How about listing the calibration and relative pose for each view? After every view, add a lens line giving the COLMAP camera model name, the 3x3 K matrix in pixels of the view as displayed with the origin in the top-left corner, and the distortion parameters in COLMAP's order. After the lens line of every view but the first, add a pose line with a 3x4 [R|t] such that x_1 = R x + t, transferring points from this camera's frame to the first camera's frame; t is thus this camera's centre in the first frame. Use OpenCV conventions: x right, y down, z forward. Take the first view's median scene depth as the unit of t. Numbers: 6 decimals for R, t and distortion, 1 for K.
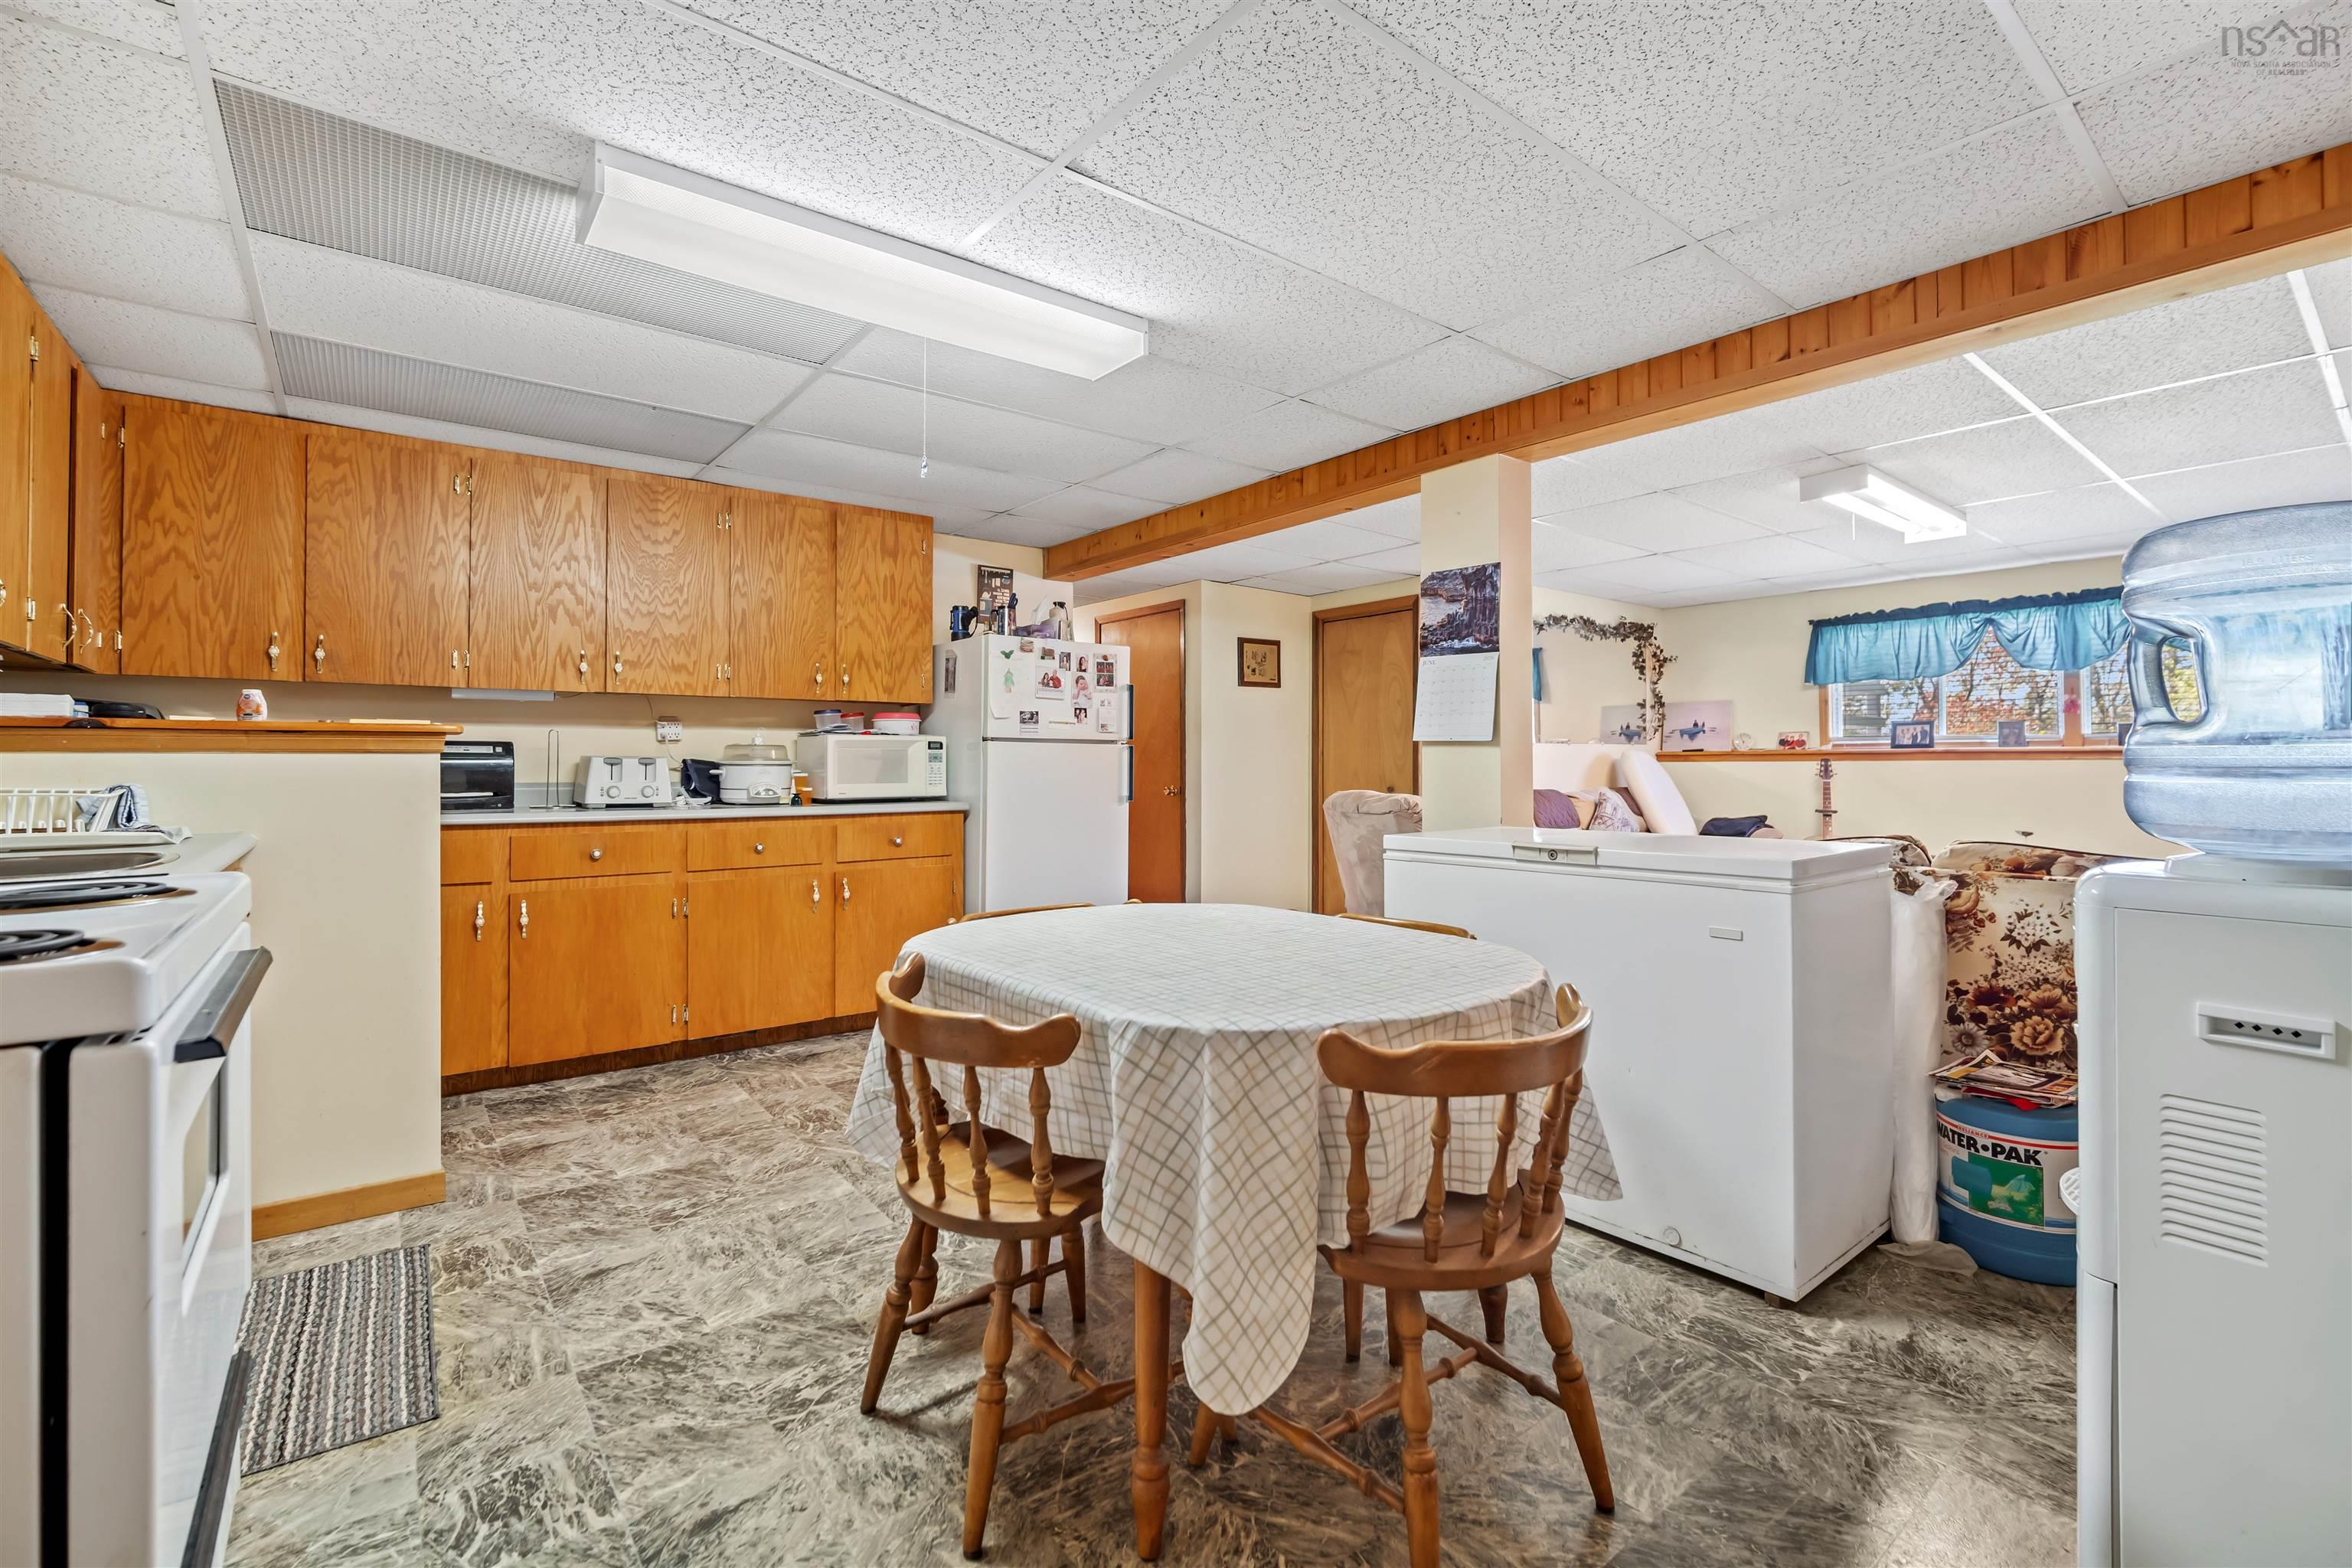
lens RADIAL K [[1037.1, 0, 1175.5], [0, 1037.1, 773.6], [0, 0, 1]] dist [0.009455, 0.001994]
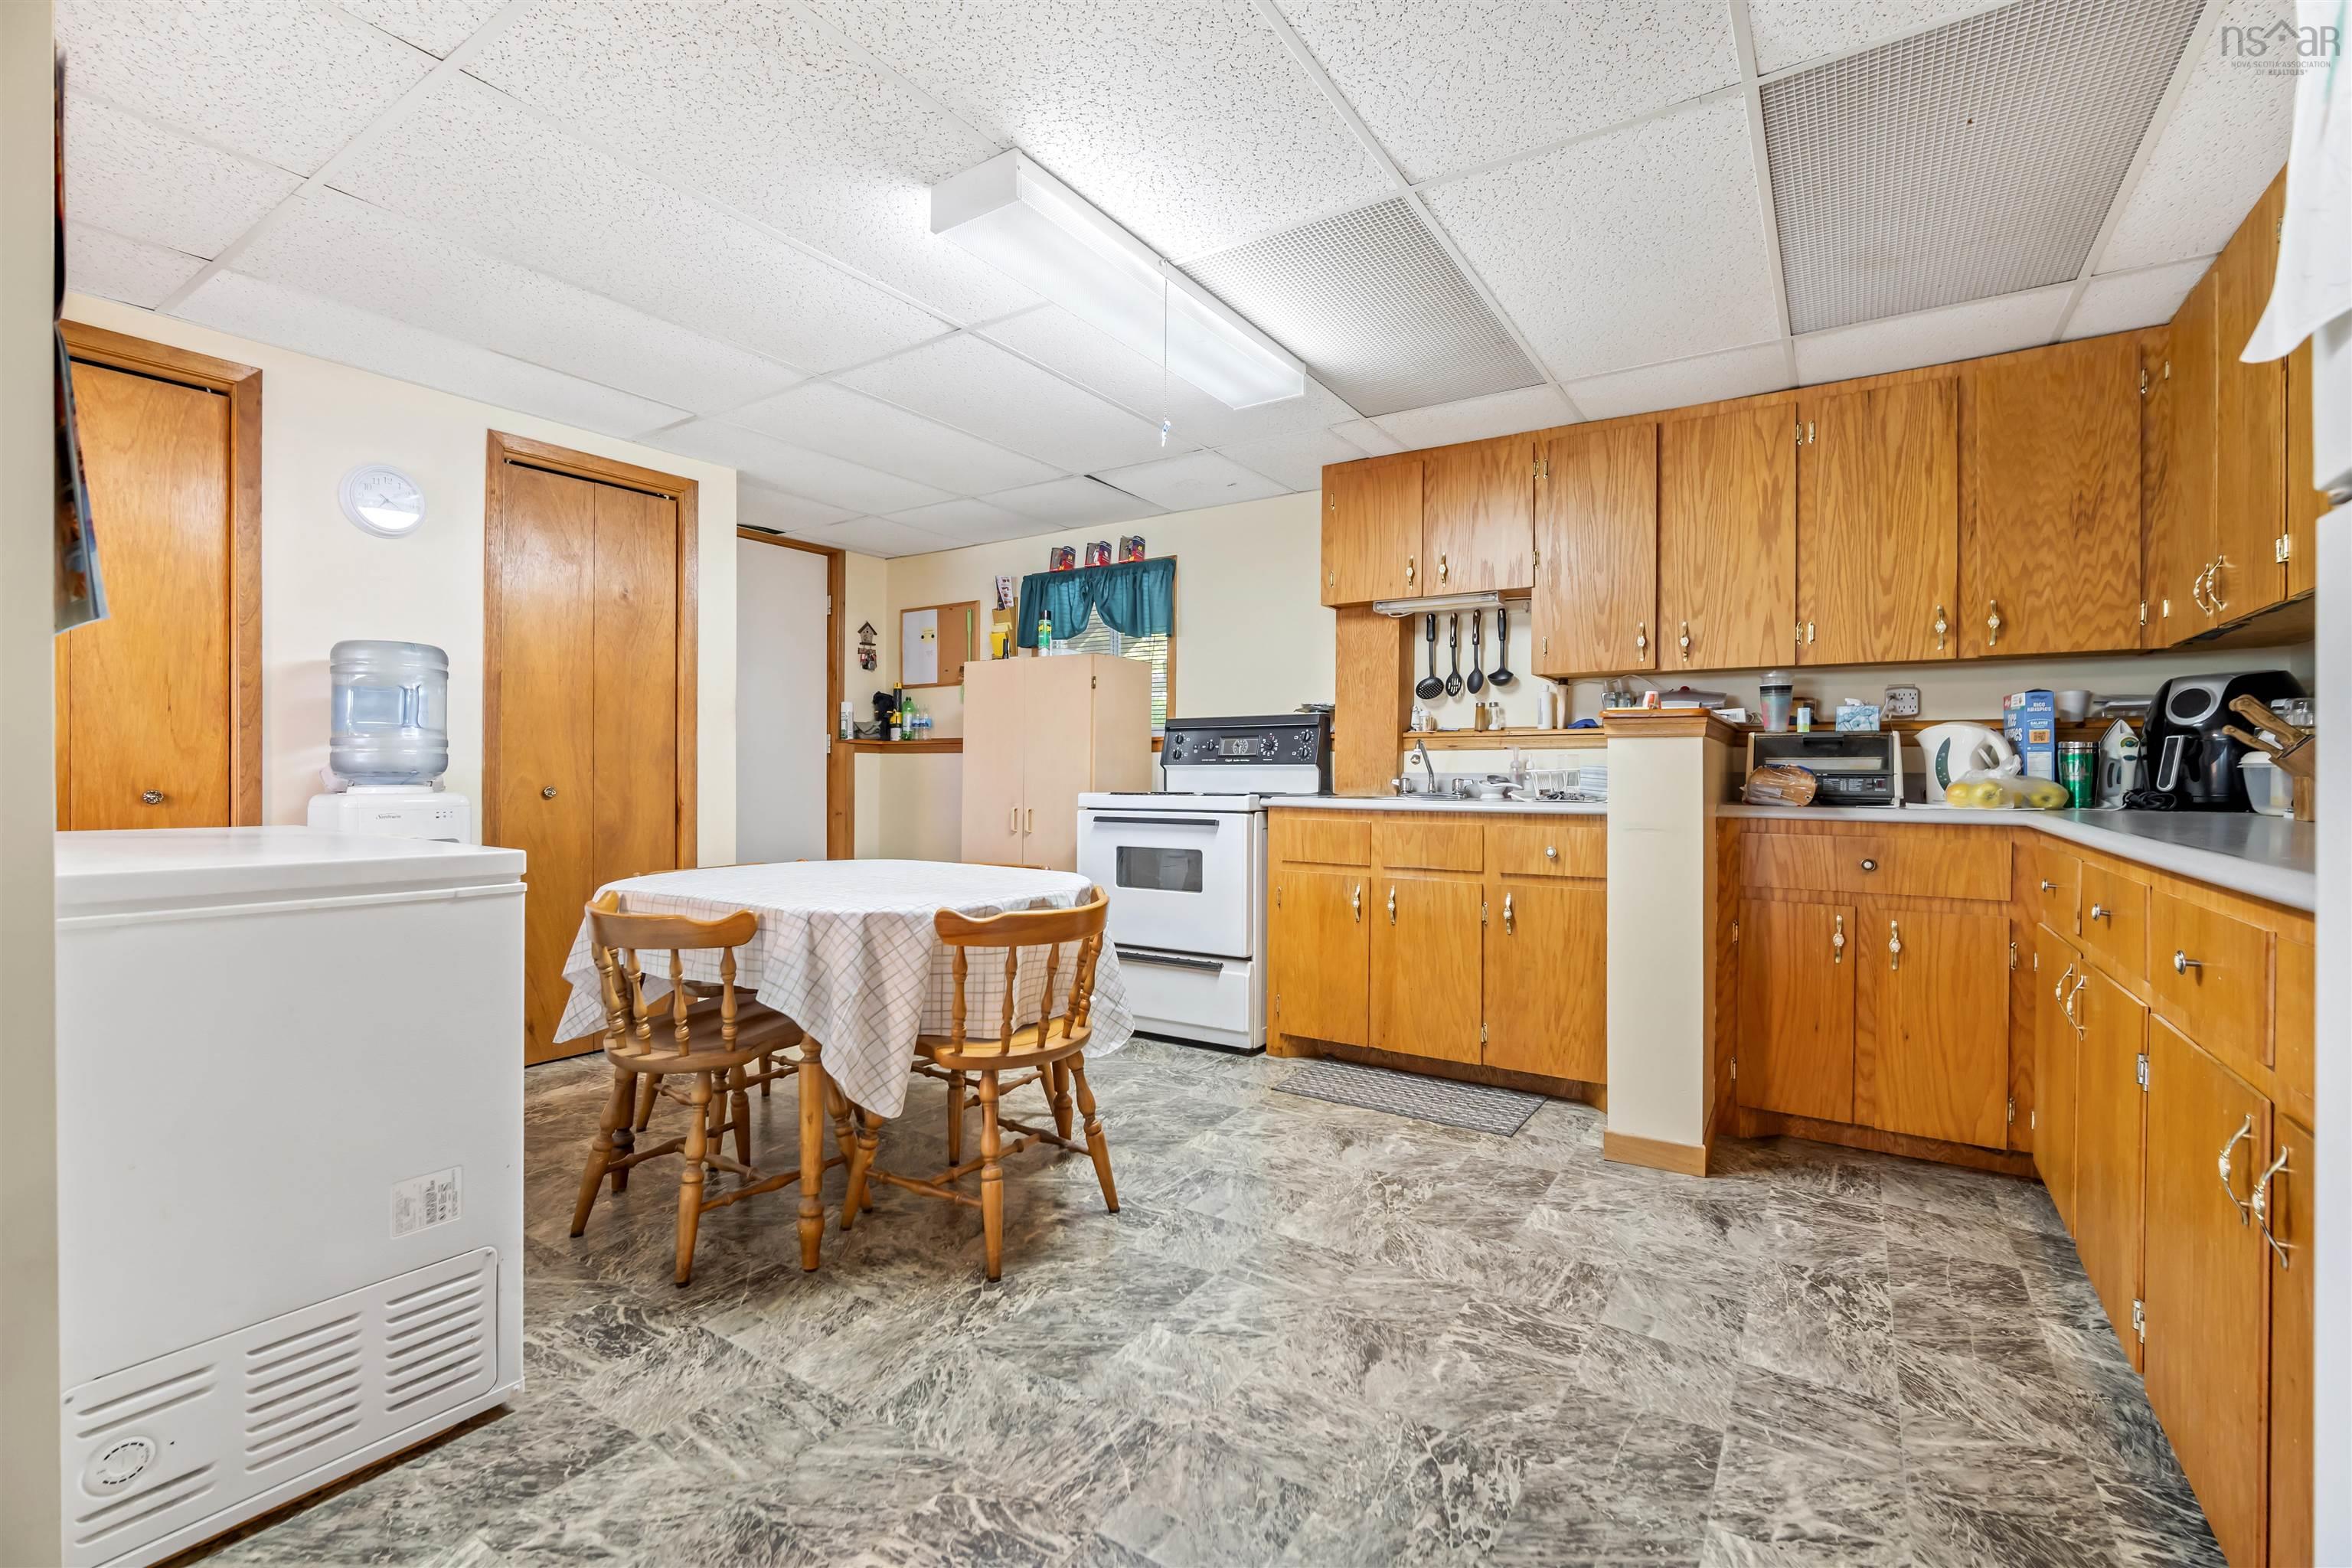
lens RADIAL K [[1037.1, 0, 1186.5], [0, 1037.1, 771.1], [0, 0, 1]] dist [0.009455, 0.001994]
pose [[-0.945543, -0.004147, -0.325472, 0.050047], [-0.006985, 0.999947, 0.007551, 0.009999], [0.325423, 0.009414, -0.945522, 1.966868]]
